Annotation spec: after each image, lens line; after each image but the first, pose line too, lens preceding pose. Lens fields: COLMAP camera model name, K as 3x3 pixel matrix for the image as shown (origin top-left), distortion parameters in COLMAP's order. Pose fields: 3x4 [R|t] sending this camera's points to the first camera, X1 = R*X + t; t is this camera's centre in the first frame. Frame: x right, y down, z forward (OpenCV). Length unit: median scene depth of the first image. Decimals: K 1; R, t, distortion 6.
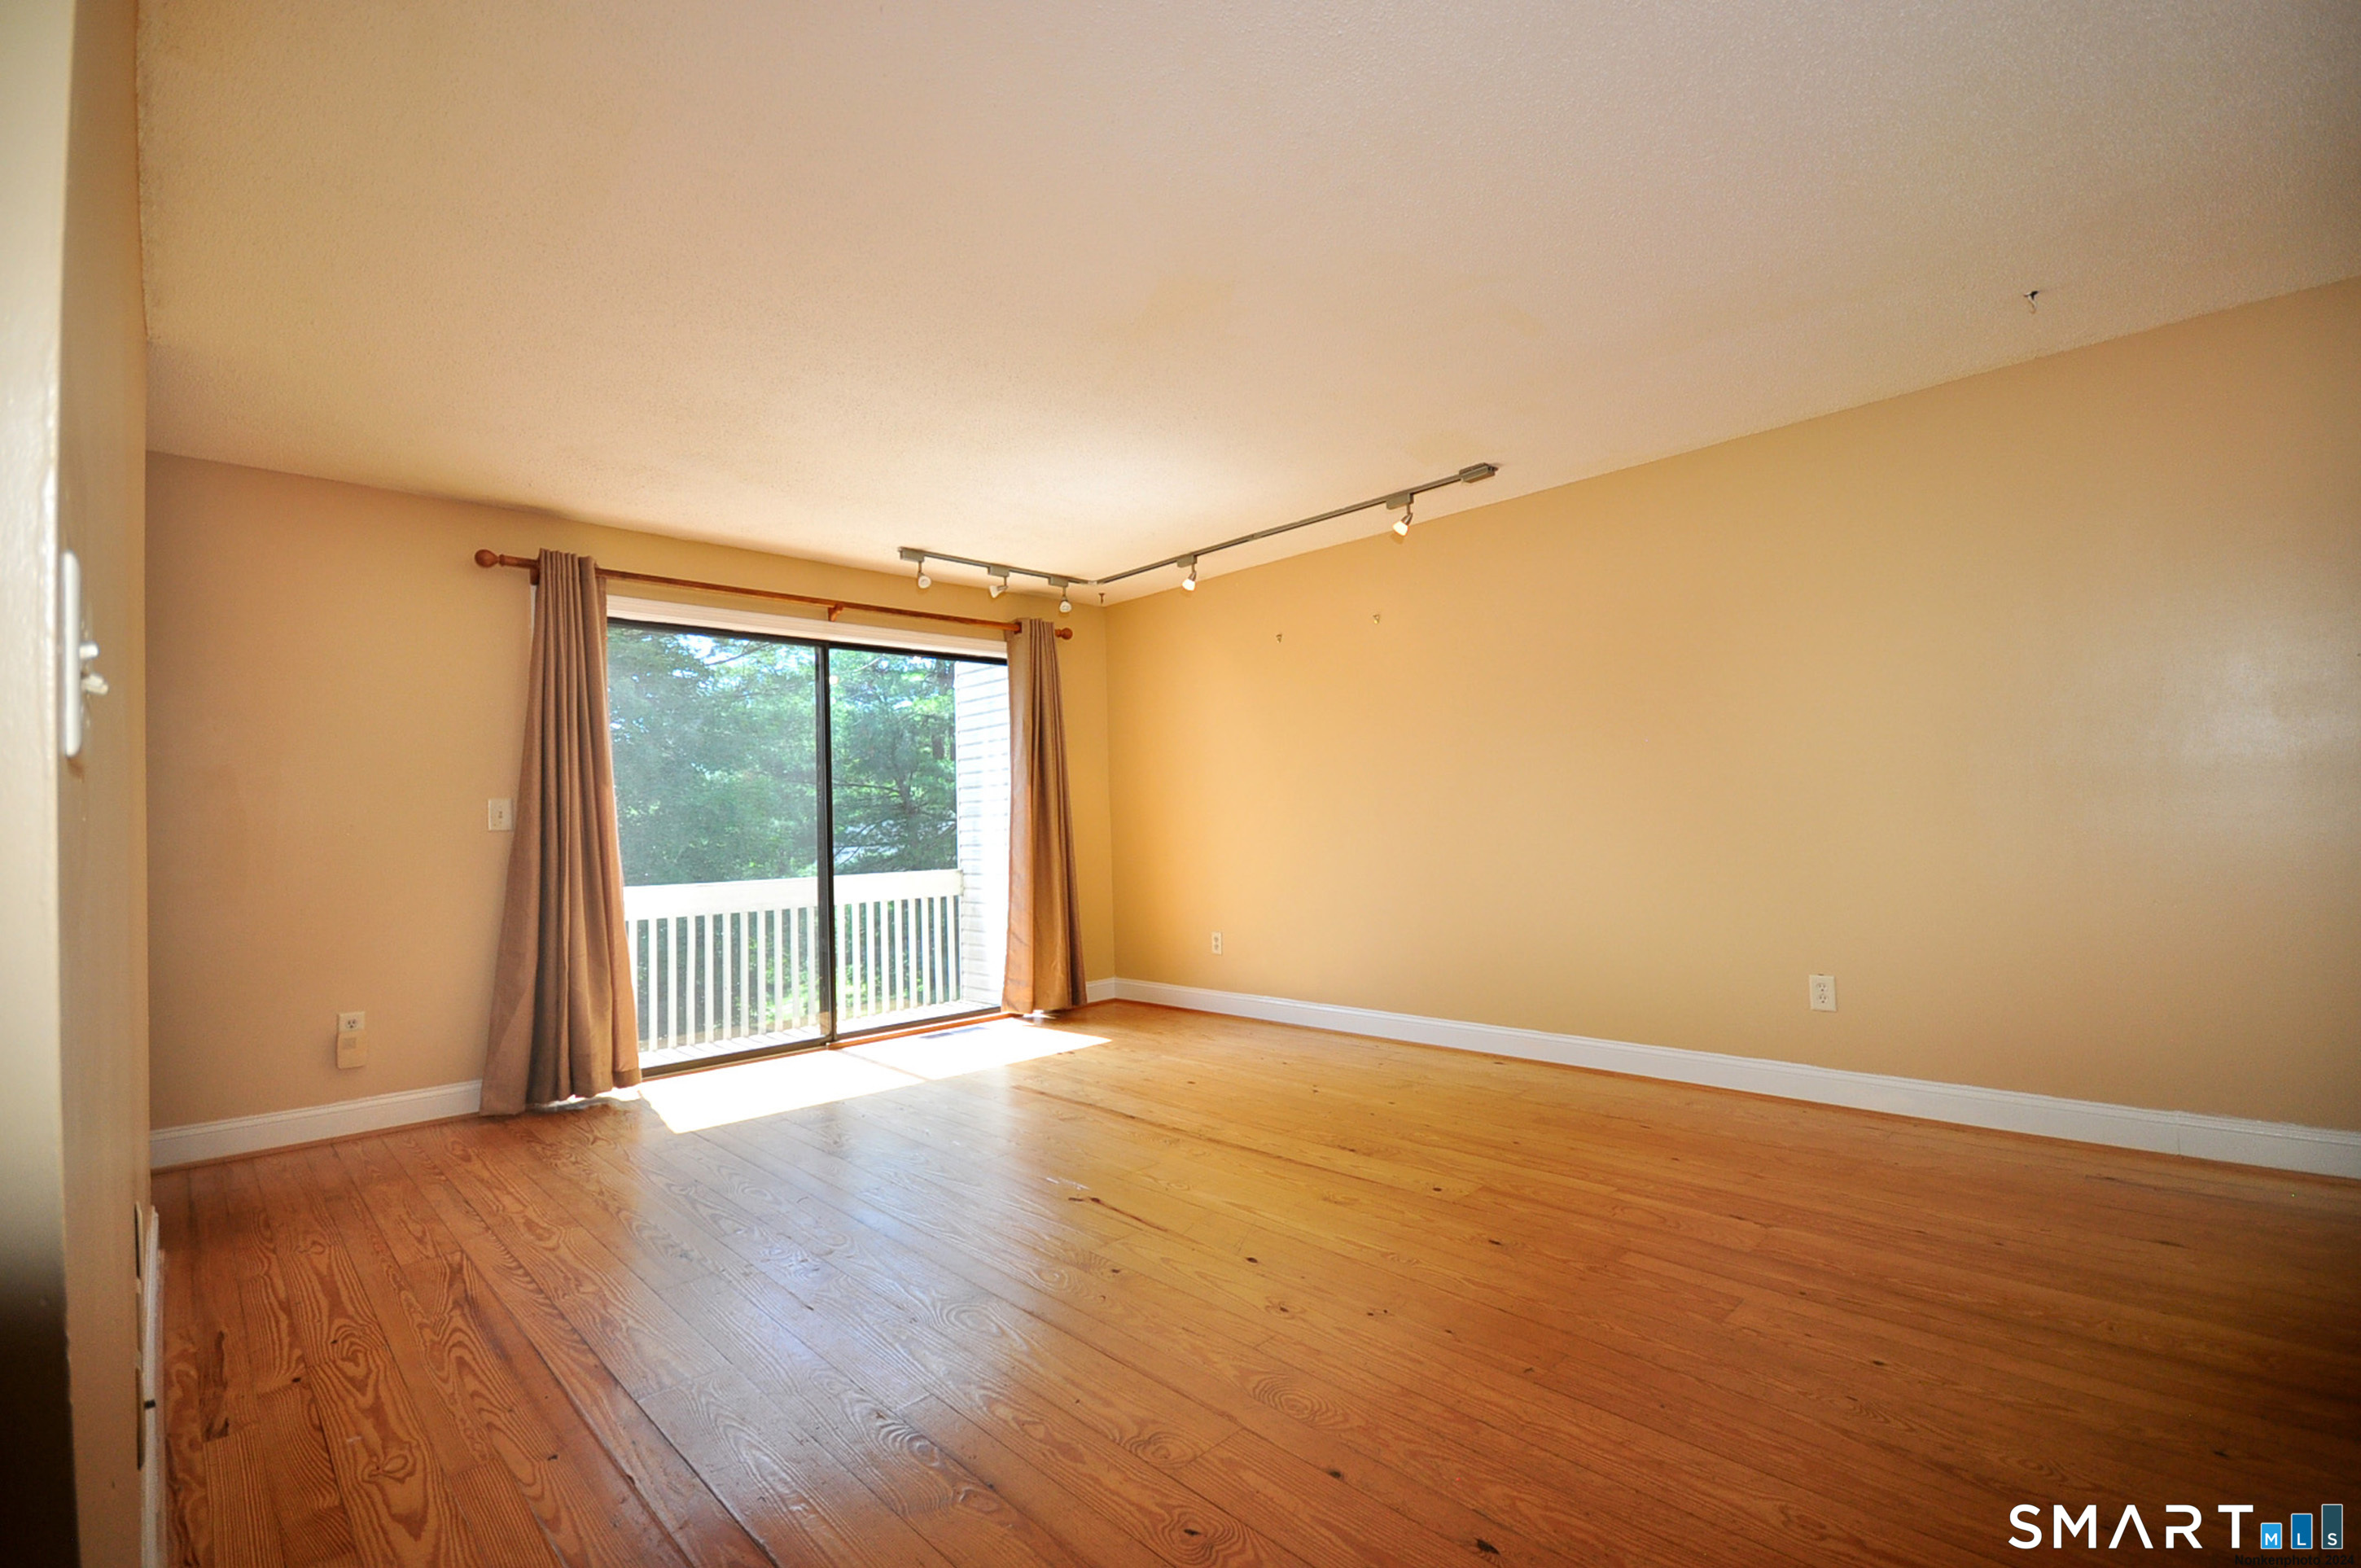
lens RADIAL K [[1036.2, 0, 1181.5], [0, 1036.2, 792.8], [0, 0, 1]] dist [0.004971, -0.000305]
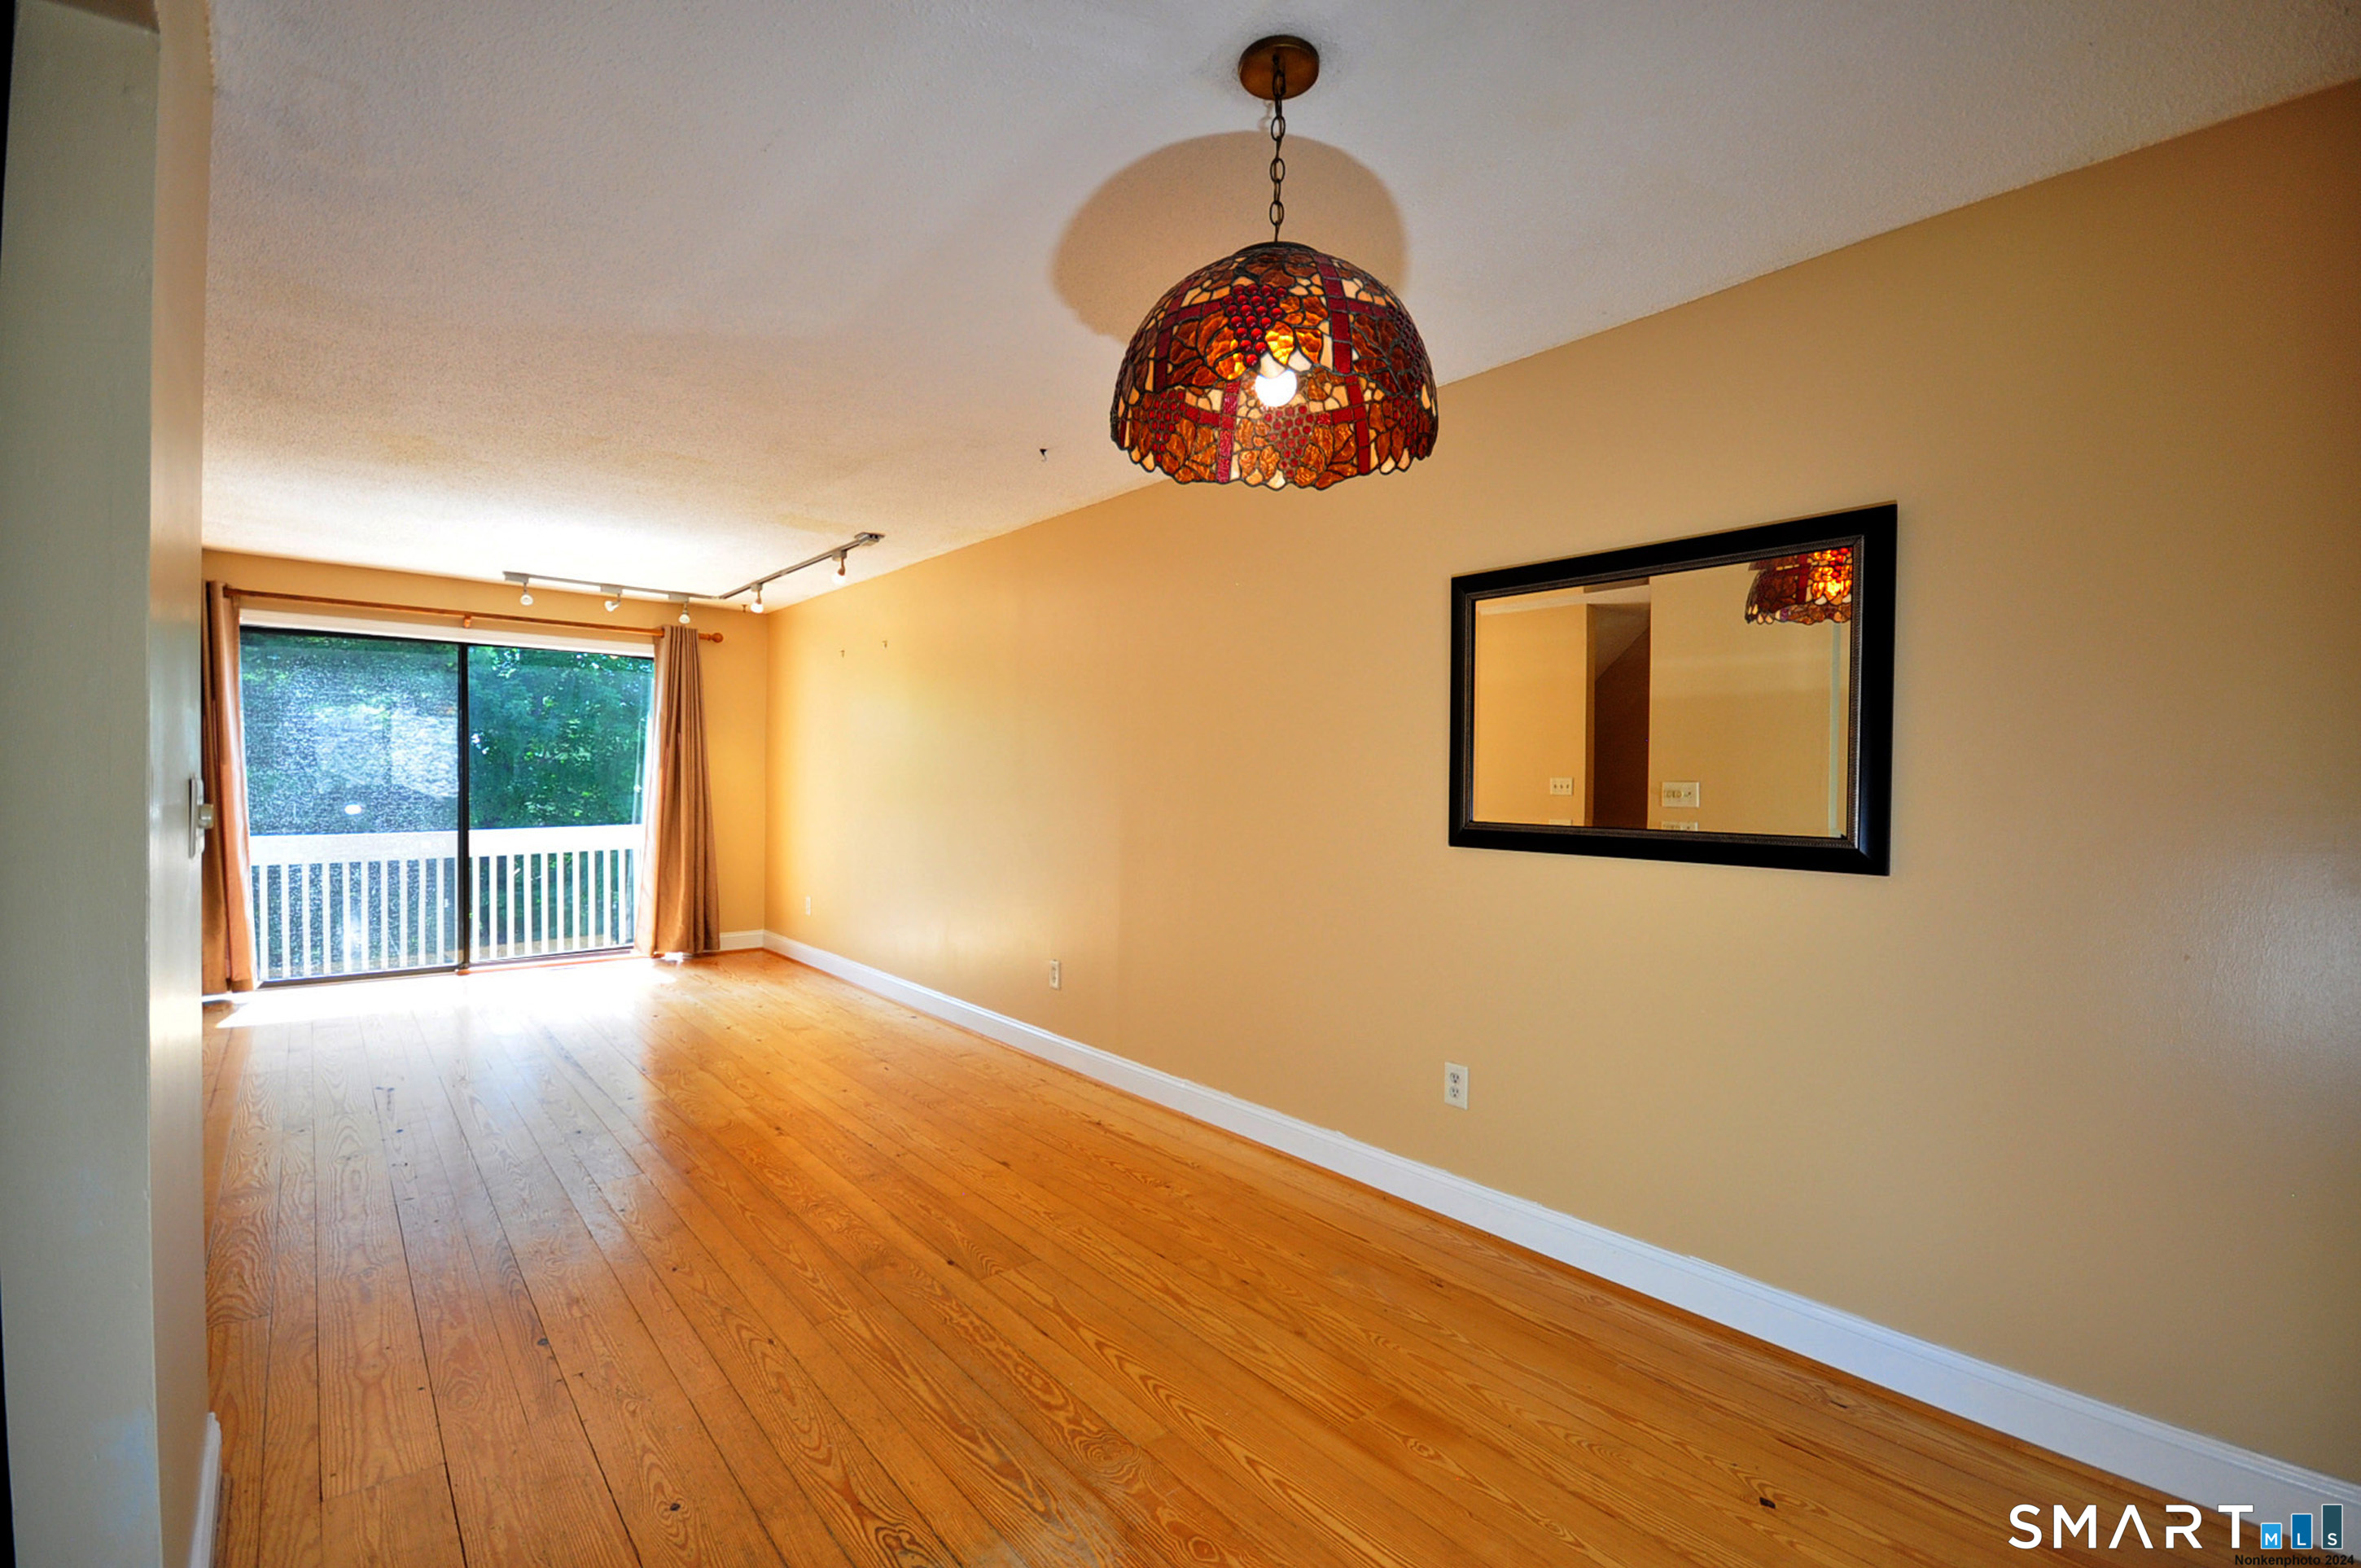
lens RADIAL K [[1036.2, 0, 1181.5], [0, 1036.2, 792.8], [0, 0, 1]] dist [0.004971, -0.000305]
pose [[0.996386, 0.047630, -0.070324, 0.921656], [-0.044540, 0.997999, 0.044872, -0.098261], [0.072320, -0.041578, 0.996514, -0.254220]]
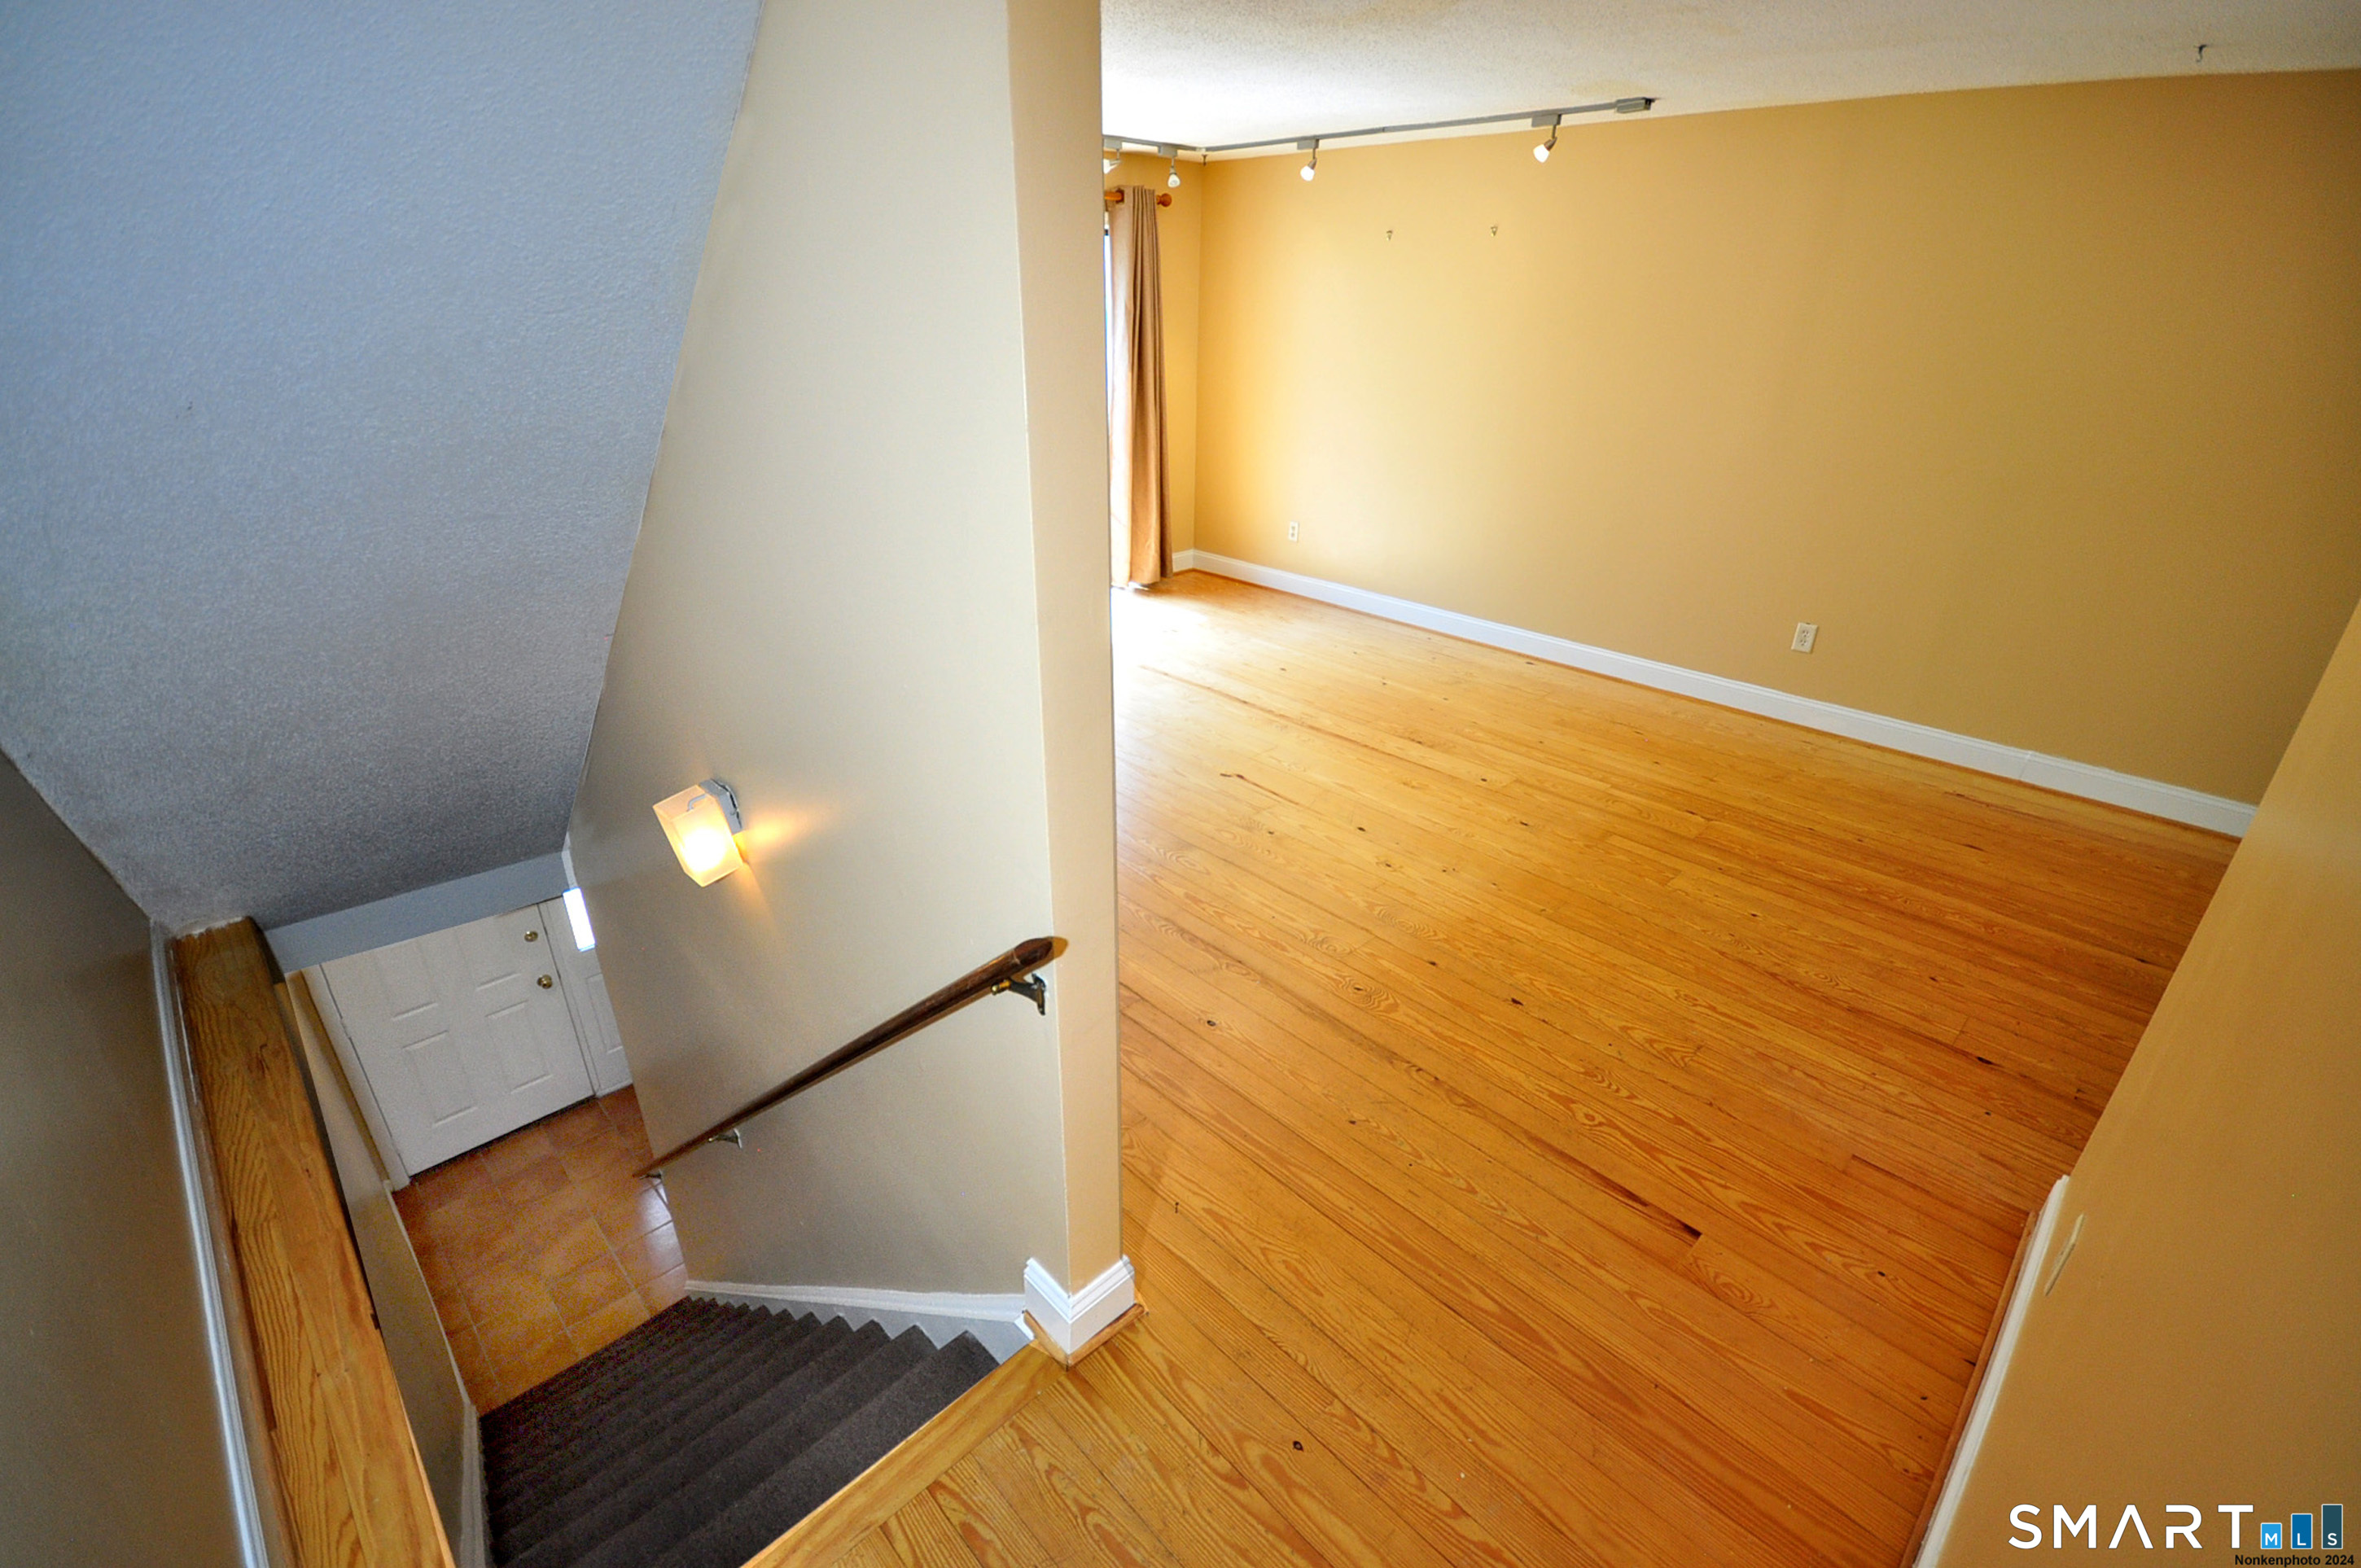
lens RADIAL K [[1036.2, 0, 1181.5], [0, 1036.2, 792.8], [0, 0, 1]] dist [0.004971, -0.000305]
pose [[0.998943, 0.042455, 0.017629, -0.163539], [-0.045794, 0.885569, 0.462245, -0.203682], [0.004013, -0.462564, 0.886577, -0.222334]]
